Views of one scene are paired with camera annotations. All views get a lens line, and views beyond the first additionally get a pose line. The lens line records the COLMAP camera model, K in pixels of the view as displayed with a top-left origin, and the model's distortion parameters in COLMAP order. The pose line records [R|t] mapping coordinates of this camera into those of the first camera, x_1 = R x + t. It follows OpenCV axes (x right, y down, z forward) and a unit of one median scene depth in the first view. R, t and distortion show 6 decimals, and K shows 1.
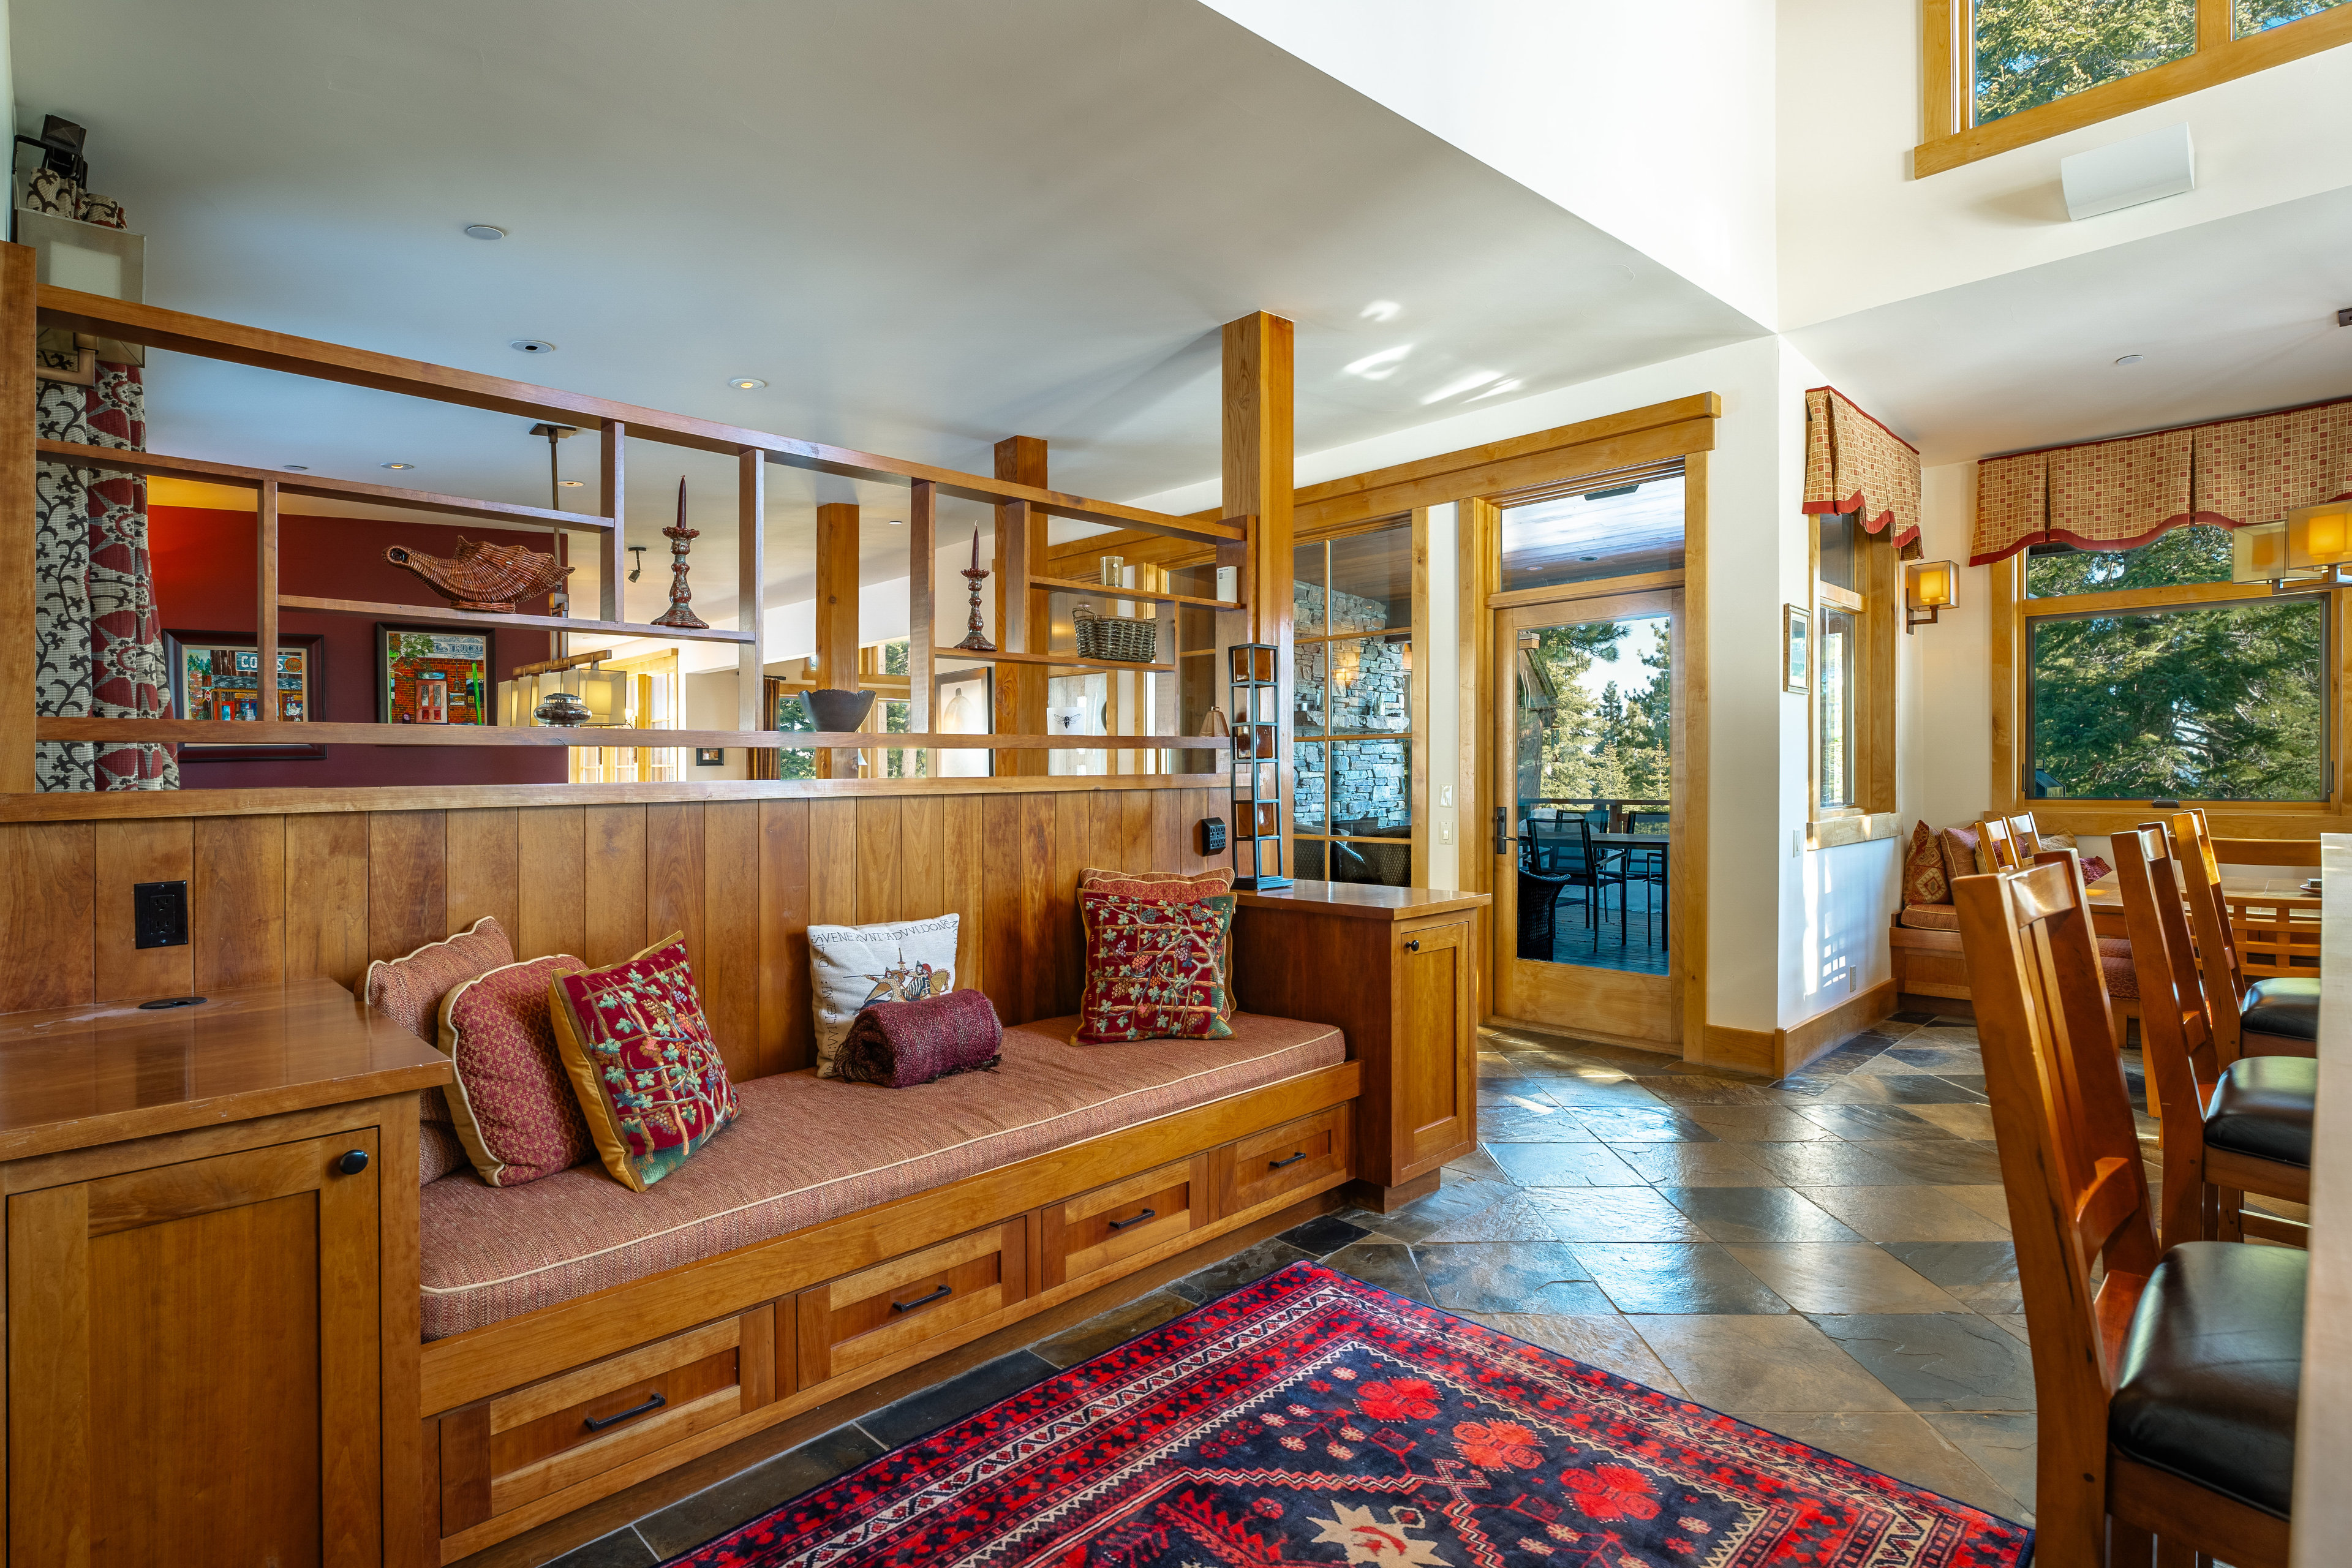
lens RADIAL K [[1178.3, 0, 1176.0], [0, 1178.3, 784.0], [0, 0, 1]] dist [-0.002042, -0.000415]
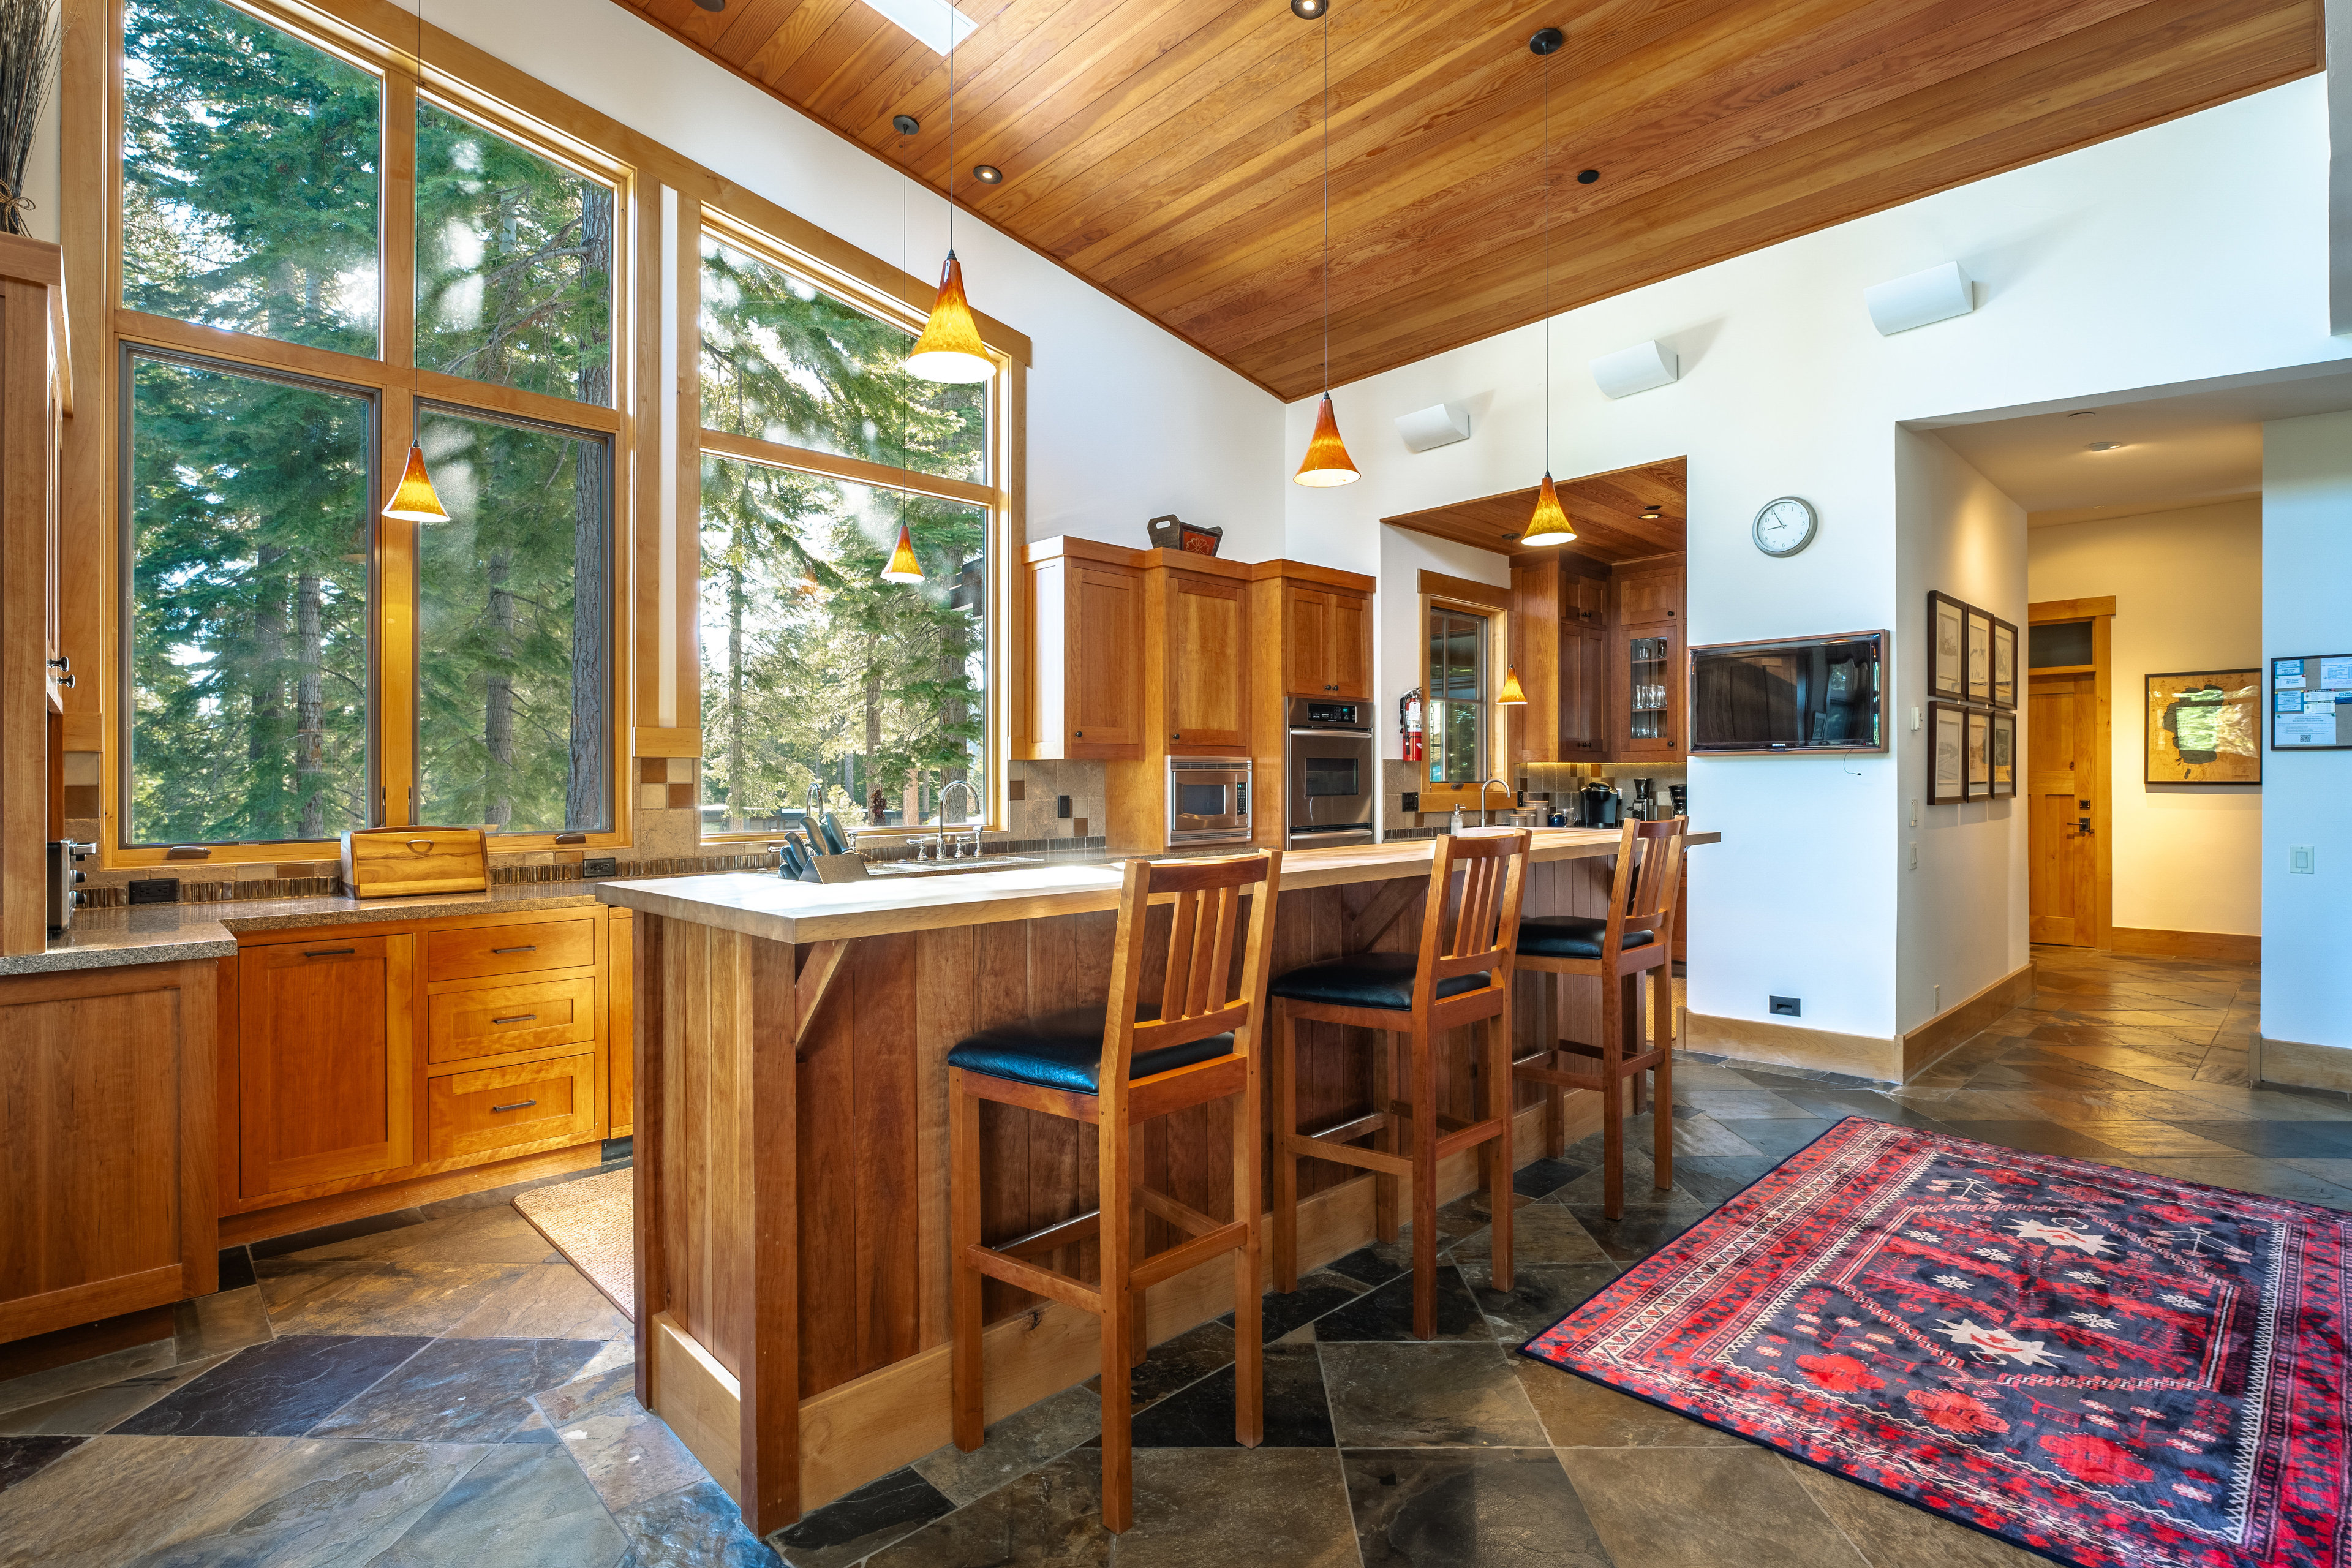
lens RADIAL K [[1140.1, 0, 1176.6], [0, 1140.1, 770.5], [0, 0, 1]] dist [-0.001909, 0.000674]
pose [[-0.999671, 0.018696, 0.017533, 0.605308], [0.018698, 0.999825, -0.000037, -0.028602], [-0.017531, 0.000291, -0.999846, 1.296426]]
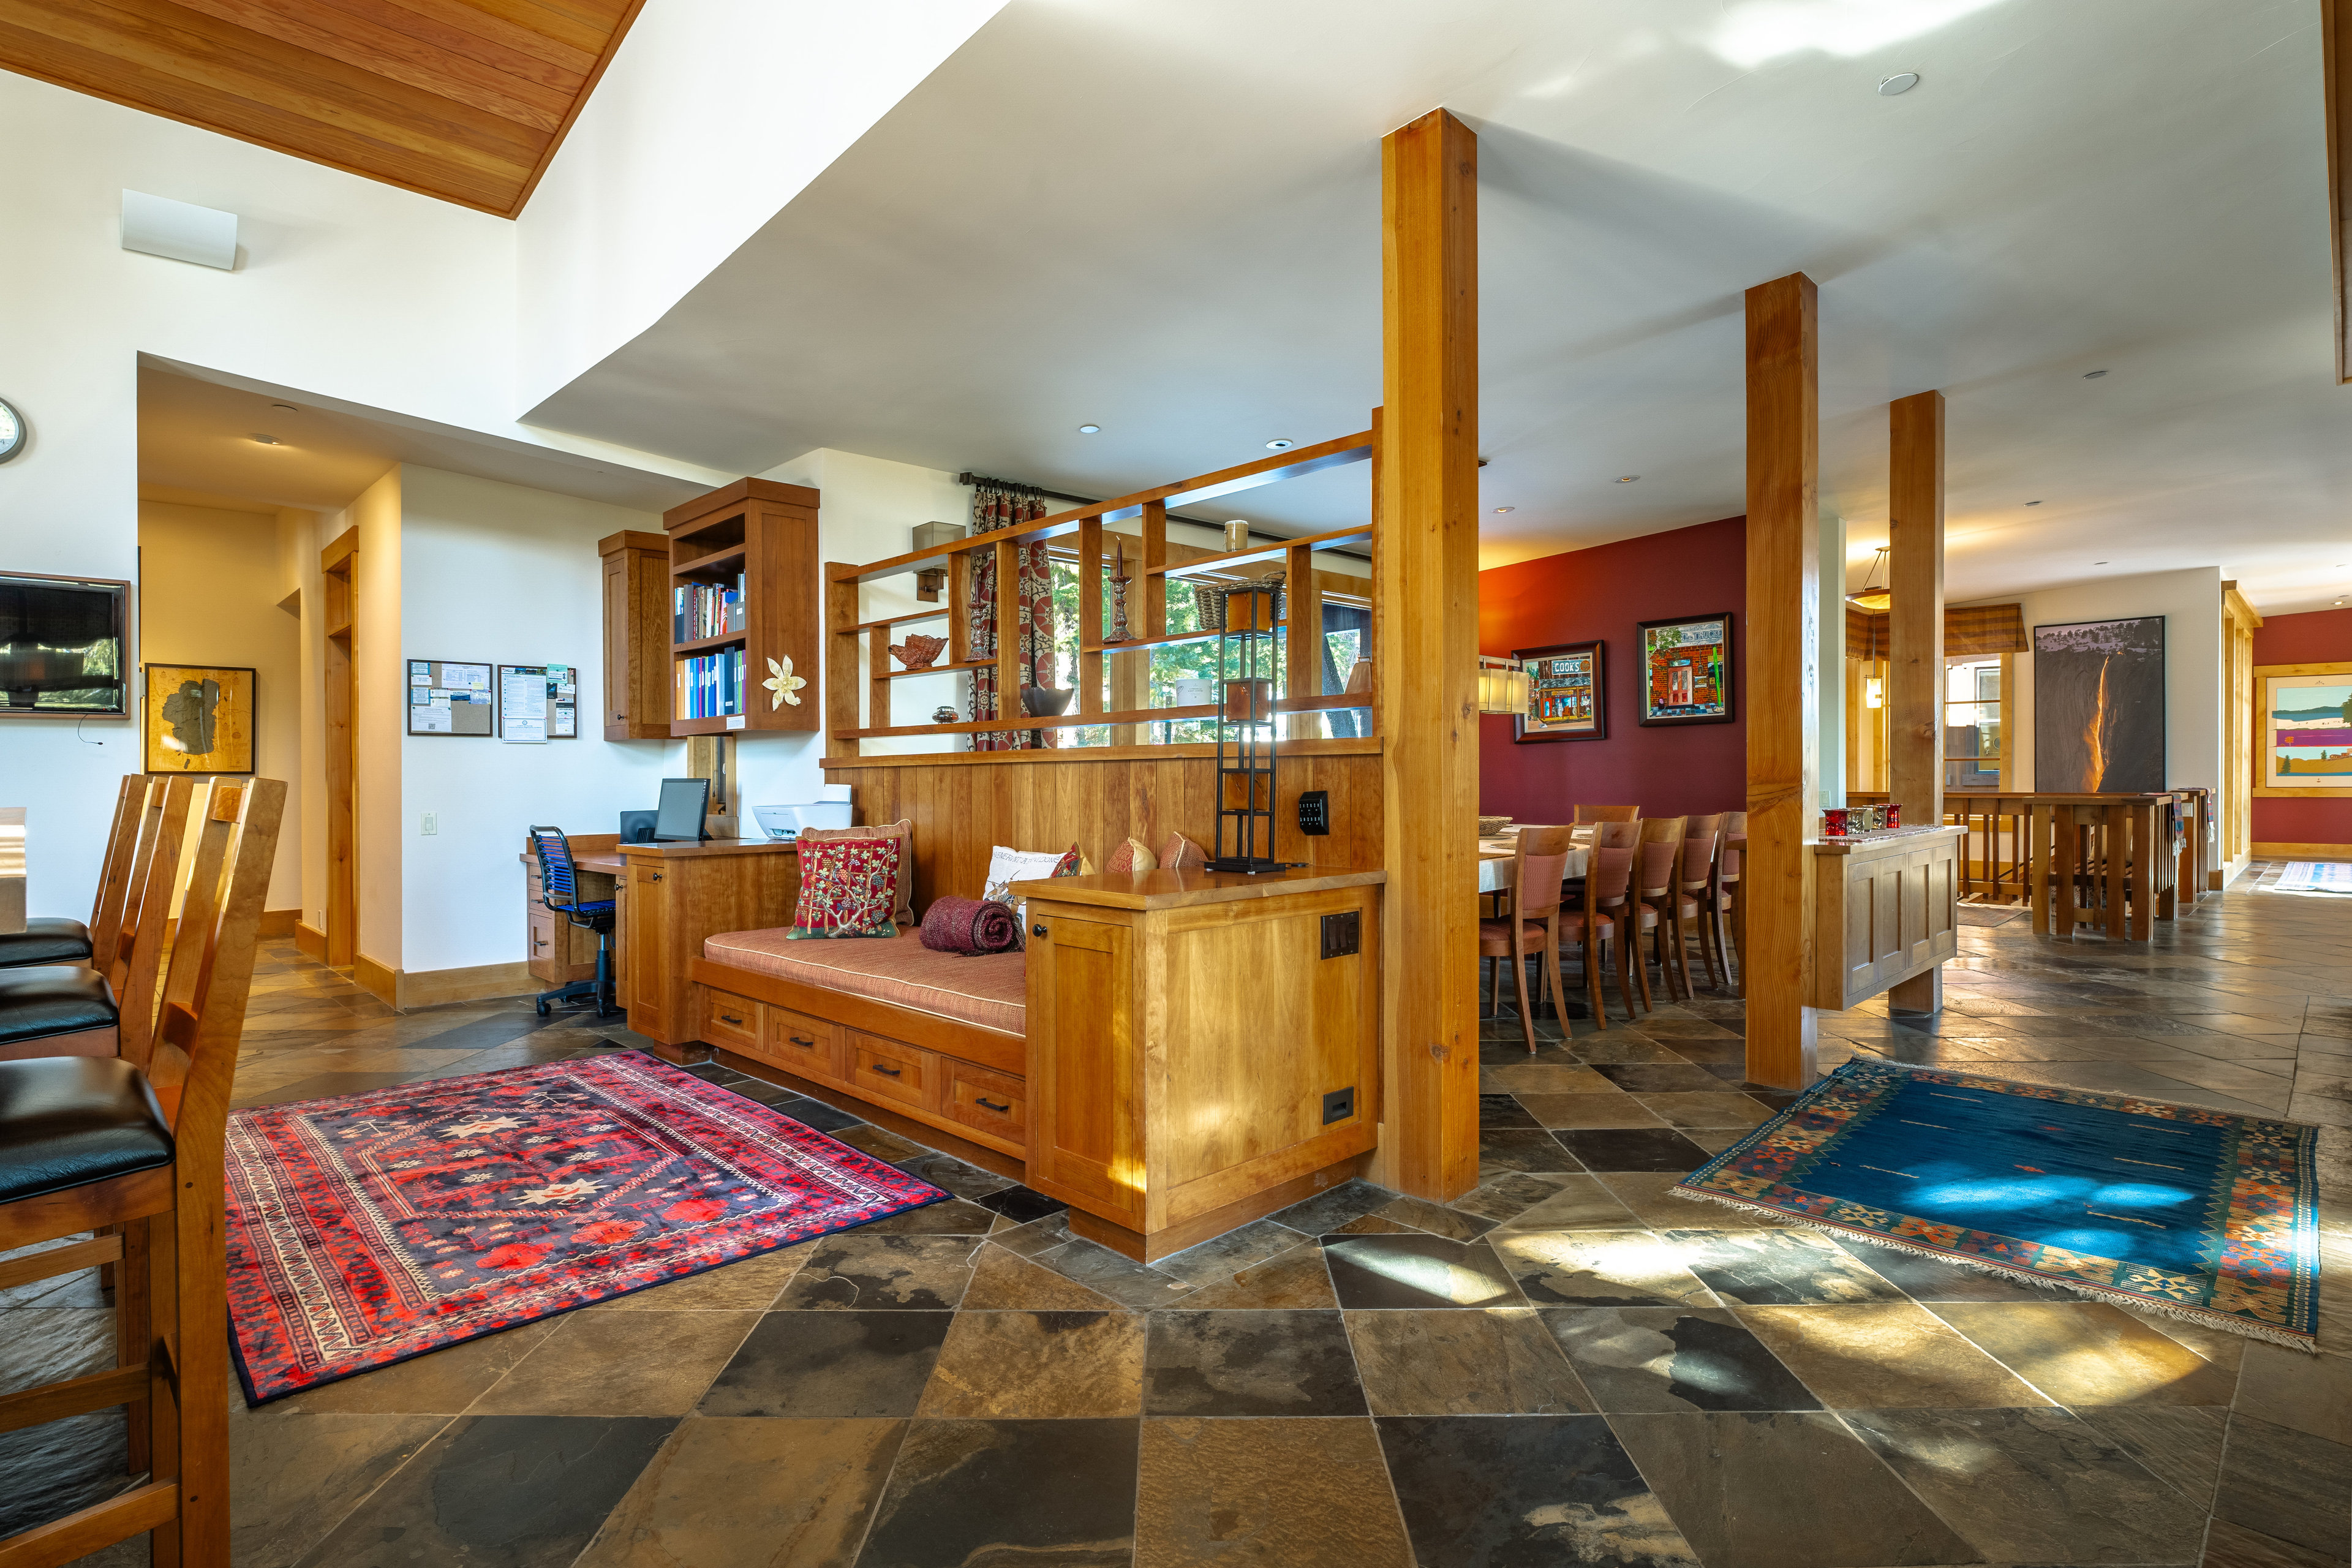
lens RADIAL K [[1194.5, 0, 1176.0], [0, 1194.5, 784.0], [0, 0, 1]] dist [0.000280, 0.000559]
pose [[-0.012326, 0.015960, -0.999797, 1.029455], [-0.001092, 0.999872, 0.015974, 0.012699], [0.999923, 0.001288, -0.012307, 1.048463]]
